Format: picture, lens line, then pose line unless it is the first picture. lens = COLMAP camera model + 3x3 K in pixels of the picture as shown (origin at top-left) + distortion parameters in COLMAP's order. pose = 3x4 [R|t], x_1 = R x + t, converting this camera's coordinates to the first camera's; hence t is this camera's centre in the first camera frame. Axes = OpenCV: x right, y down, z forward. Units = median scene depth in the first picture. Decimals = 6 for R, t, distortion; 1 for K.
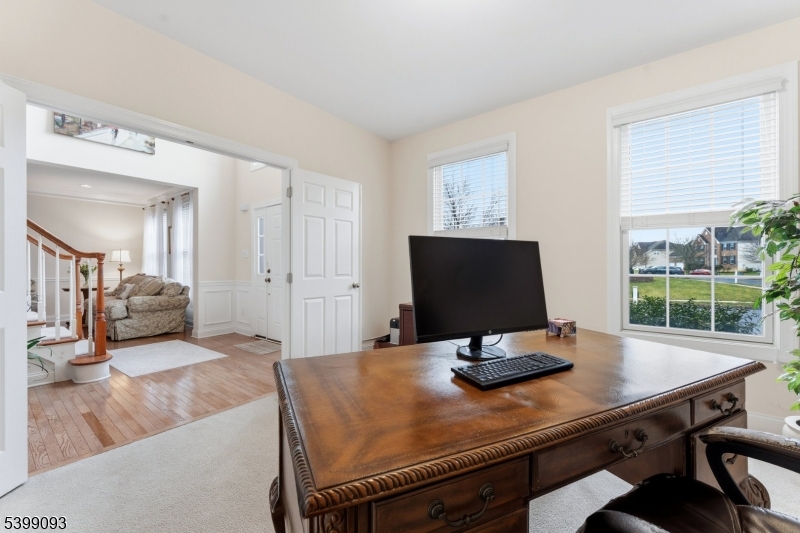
lens RADIAL K [[326.0, 0, 400.4], [0, 326.0, 266.3], [0, 0, 1]] dist [0.000661, 0.000459]
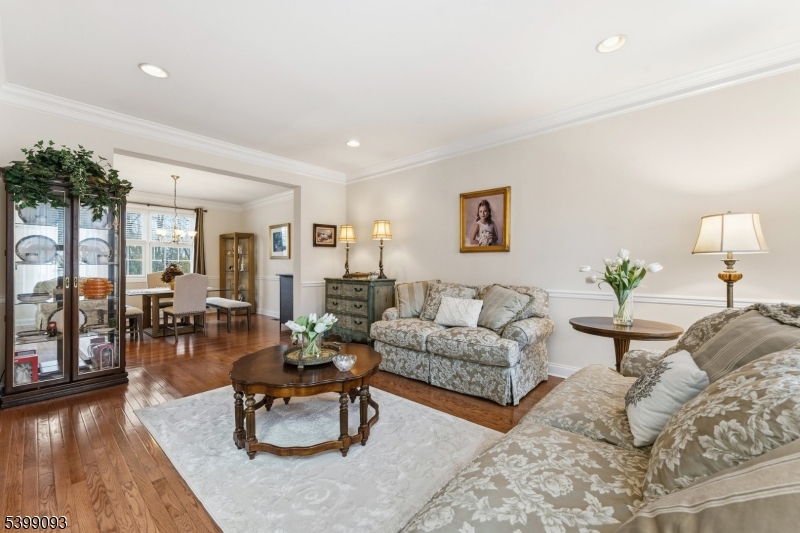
lens RADIAL K [[326.0, 0, 399.7], [0, 326.0, 266.1], [0, 0, 1]] dist [0.000661, 0.000459]
pose [[-0.066807, -0.001840, -0.997764, -0.732780], [-0.001900, 0.999997, -0.001717, 0.000632], [0.997764, 0.001781, -0.066811, 0.986787]]
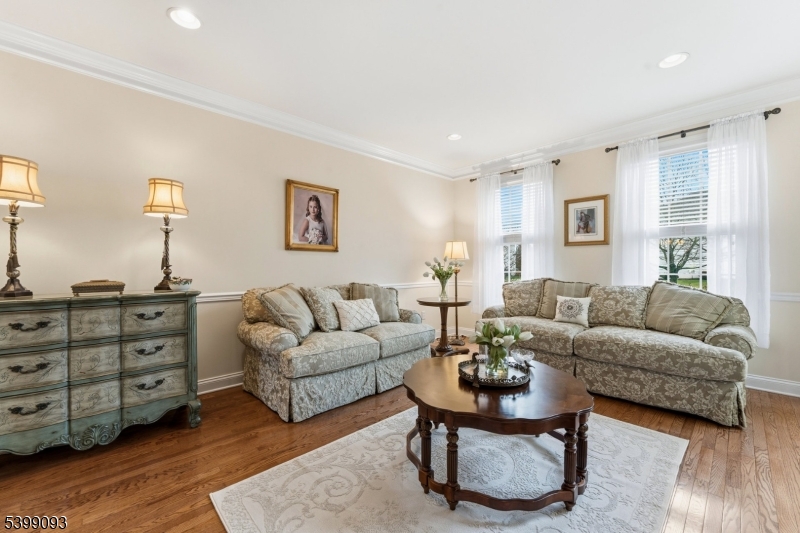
lens RADIAL K [[326.0, 0, 402.7], [0, 326.0, 267.2], [0, 0, 1]] dist [0.000661, 0.000459]
pose [[0.988920, -0.006266, -0.148315, -1.211530], [0.006025, 0.999980, -0.002077, 0.004168], [0.148325, 0.001160, 0.988938, 0.460922]]
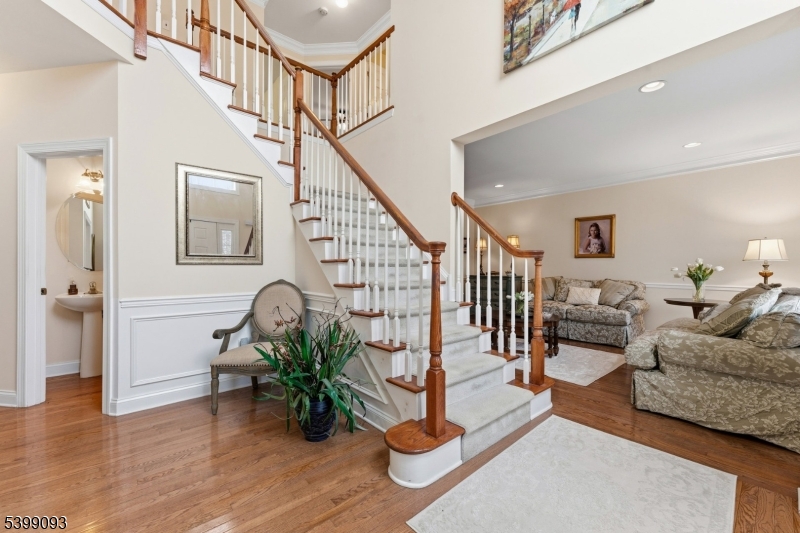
lens RADIAL K [[326.0, 0, 400.5], [0, 326.0, 266.4], [0, 0, 1]] dist [0.000661, 0.000459]
pose [[-0.201275, -0.000777, -0.979534, -0.258222], [-0.004269, 0.999991, 0.000084, -0.001085], [0.979525, 0.004199, -0.201276, 0.700496]]
